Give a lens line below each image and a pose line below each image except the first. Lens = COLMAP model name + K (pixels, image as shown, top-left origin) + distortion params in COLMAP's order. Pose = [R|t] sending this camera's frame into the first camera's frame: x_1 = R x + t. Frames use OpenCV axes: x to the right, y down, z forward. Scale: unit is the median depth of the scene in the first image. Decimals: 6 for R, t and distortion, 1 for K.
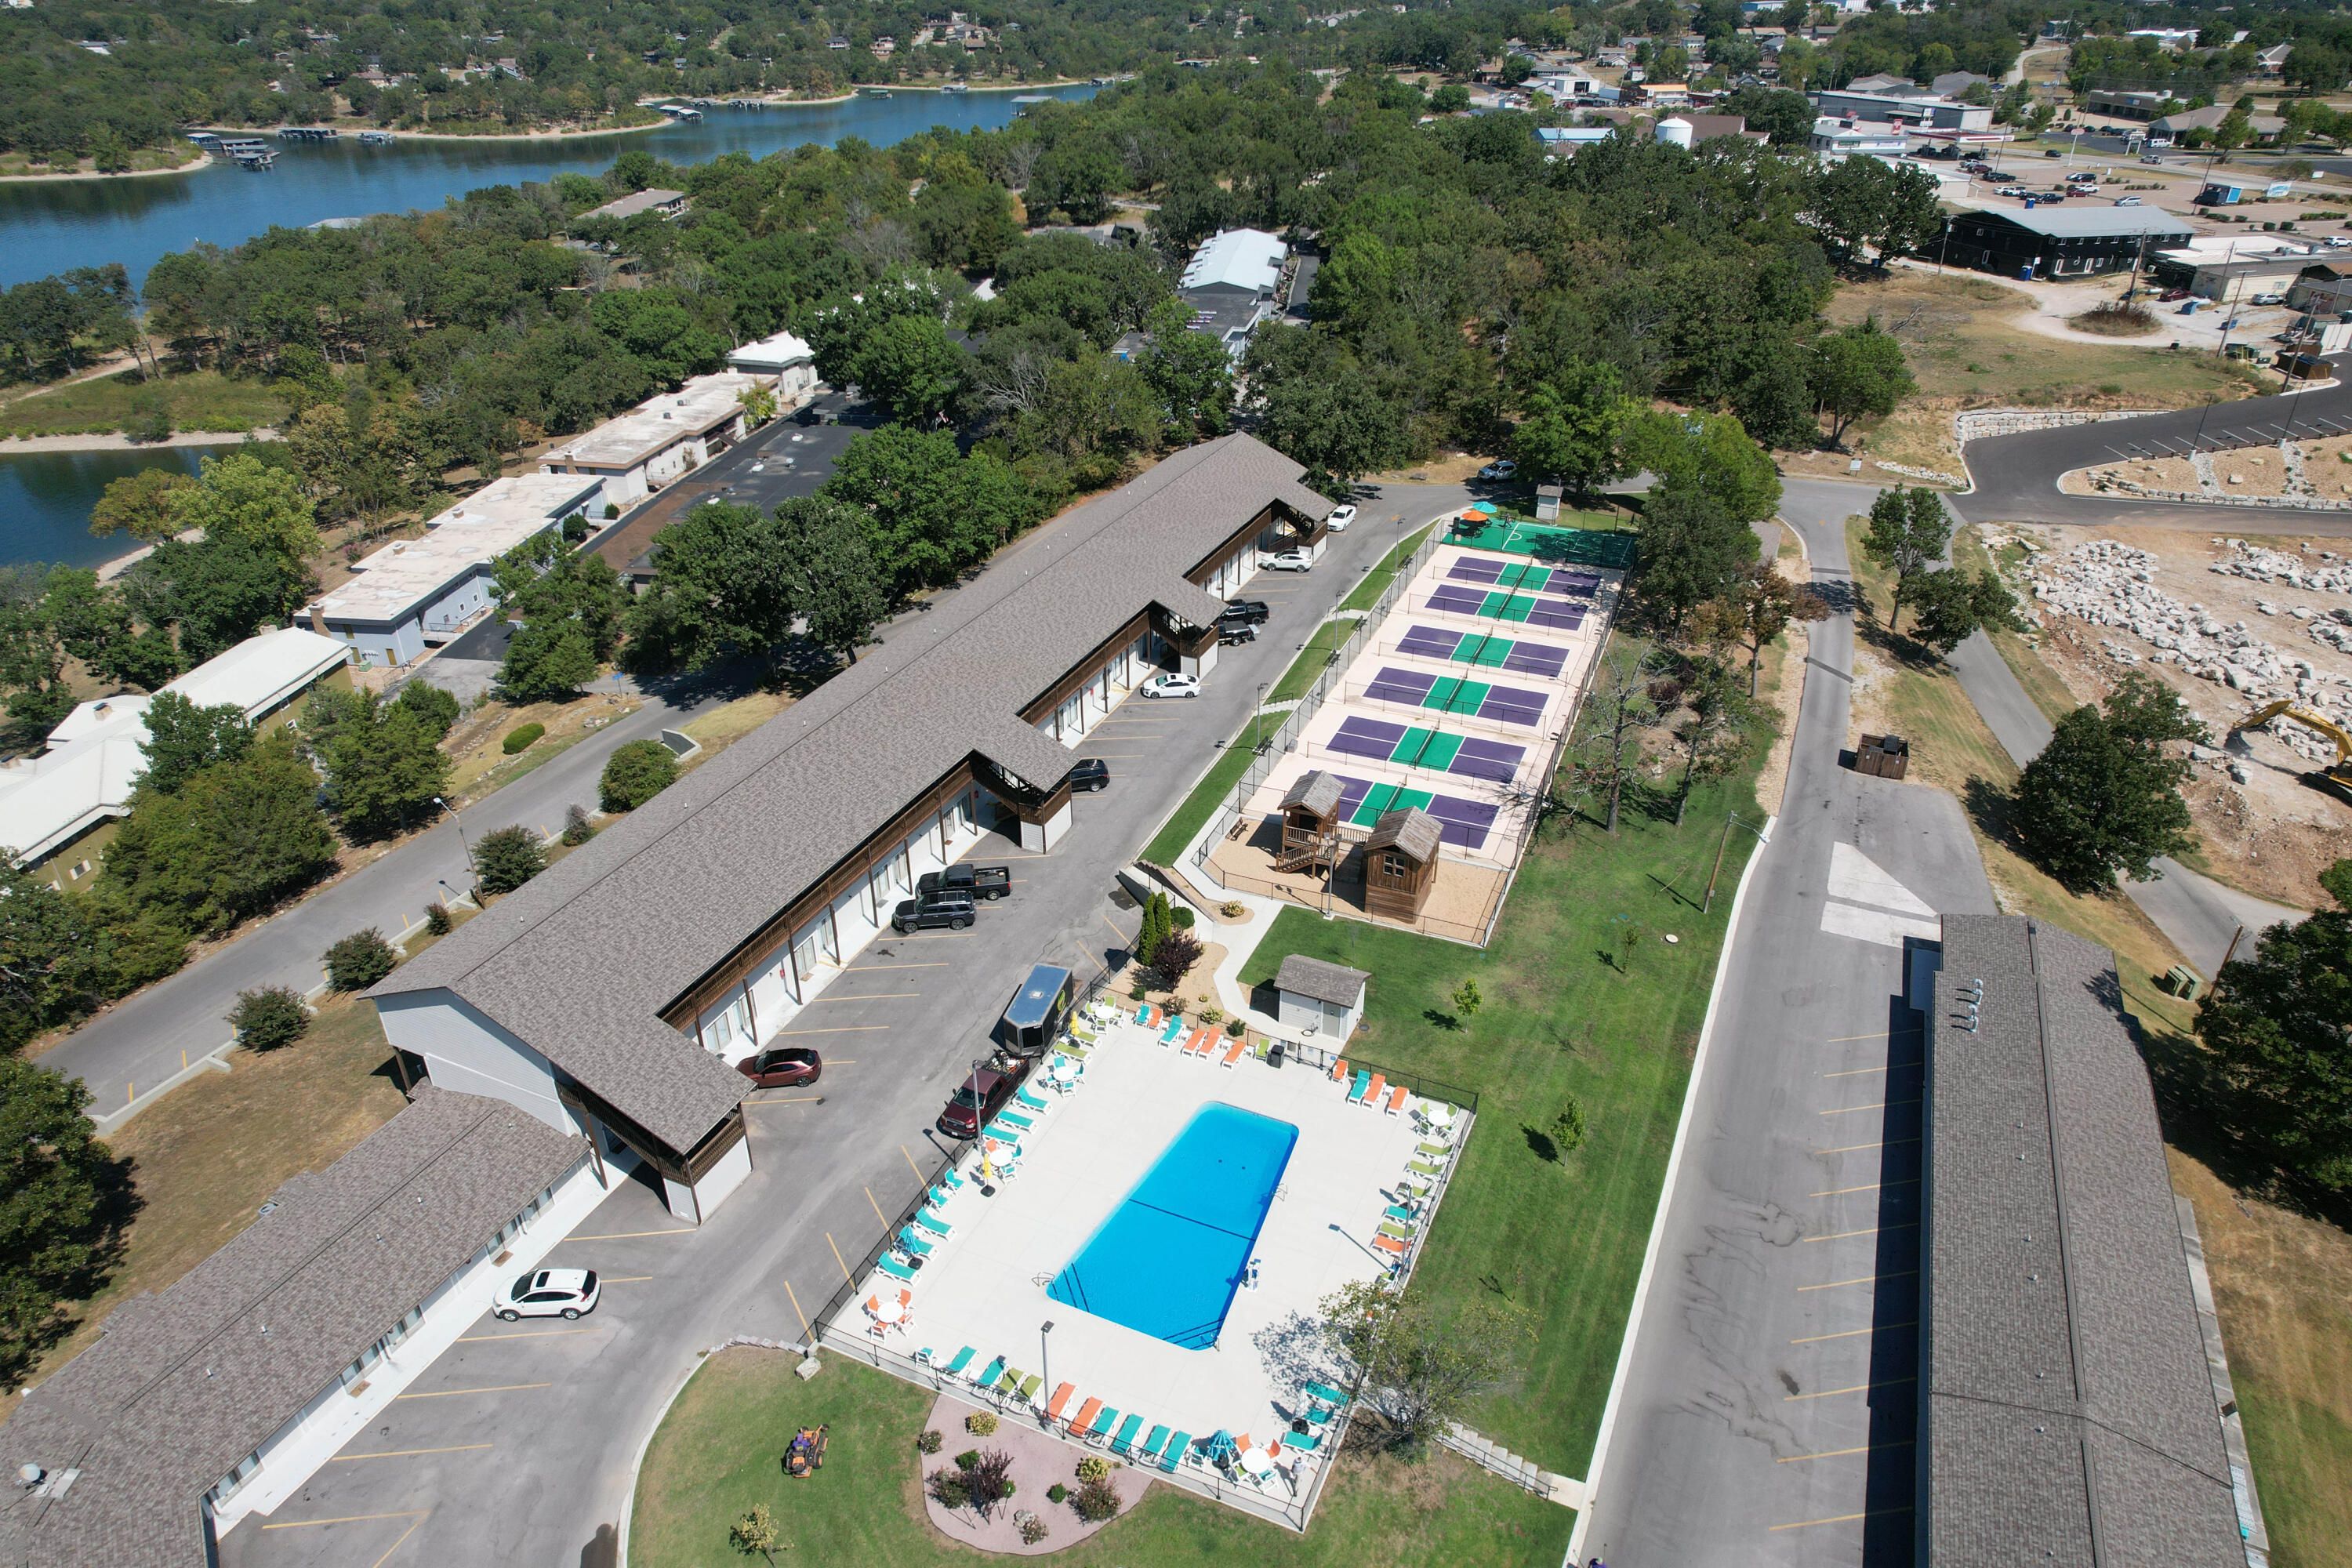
lens RADIAL K [[1509.8, 0, 1185.7], [0, 1509.8, 787.5], [0, 0, 1]] dist [-0.077985, 0.069171]
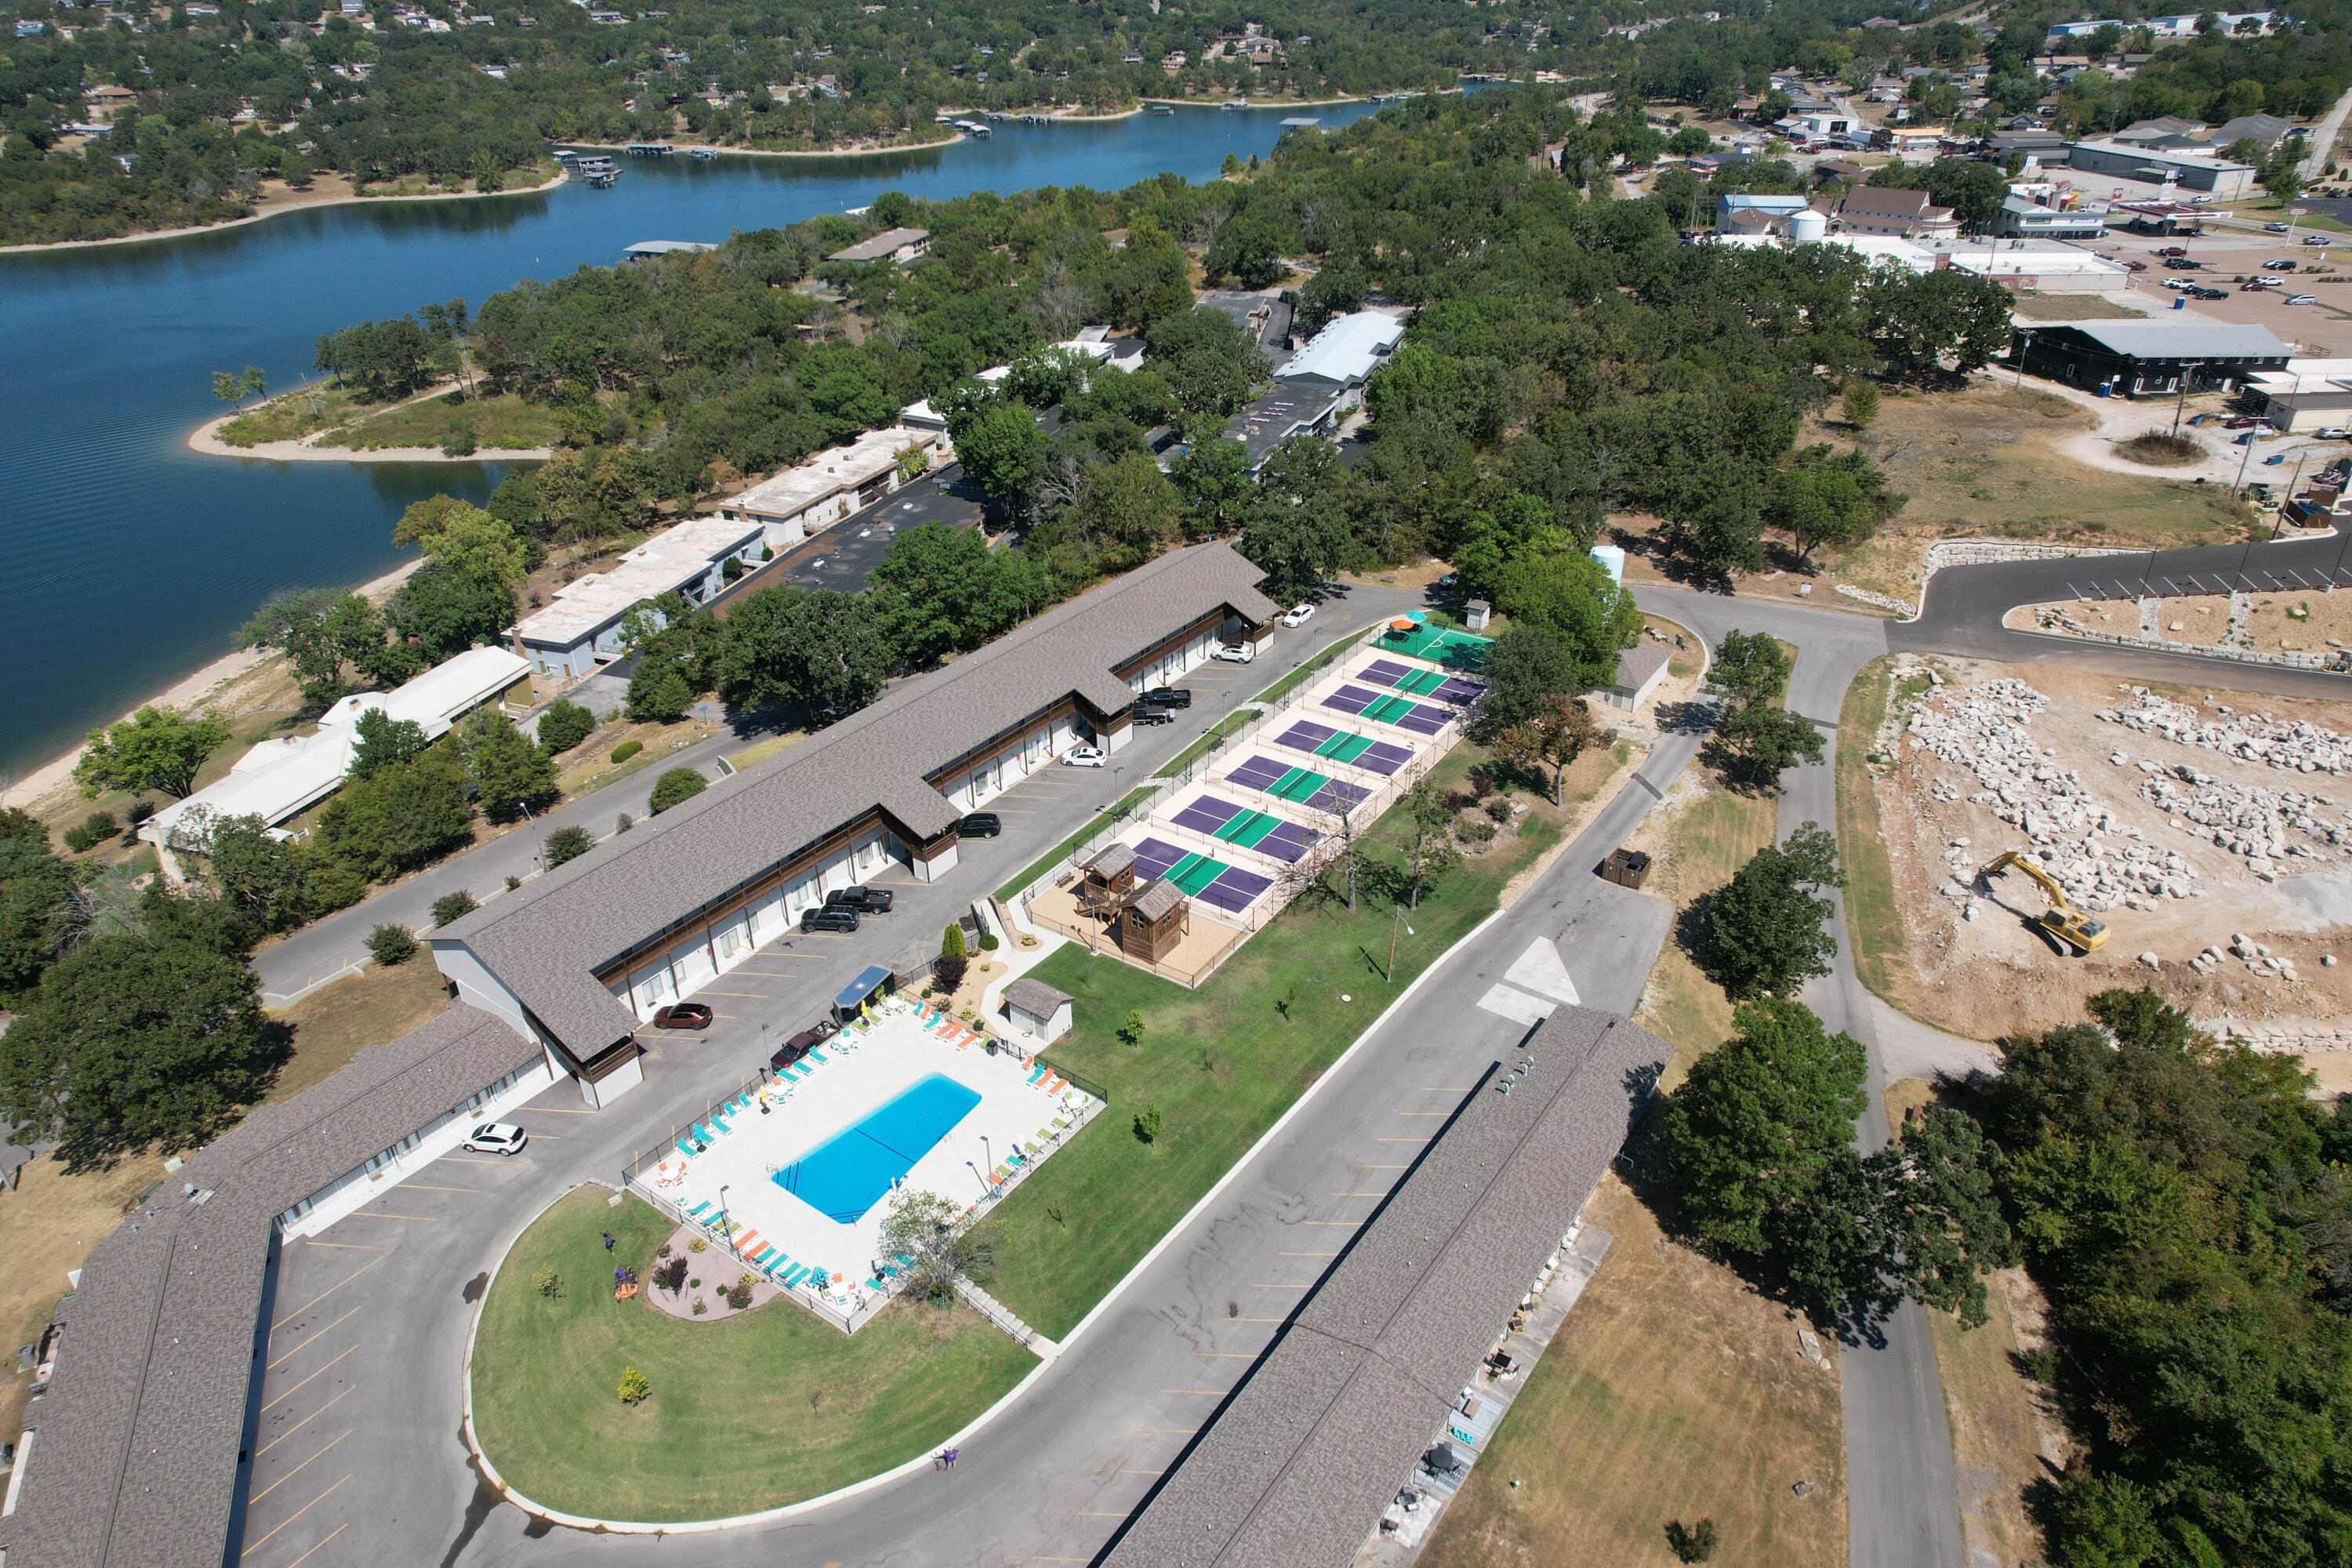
lens RADIAL K [[1509.8, 0, 1187.7], [0, 1509.8, 792.4], [0, 0, 1]] dist [-0.077985, 0.069171]
pose [[0.980110, 0.089108, -0.177325, 0.264349], [-0.087016, 0.996015, 0.019555, -0.060393], [0.178361, -0.003736, 0.983958, -0.210955]]
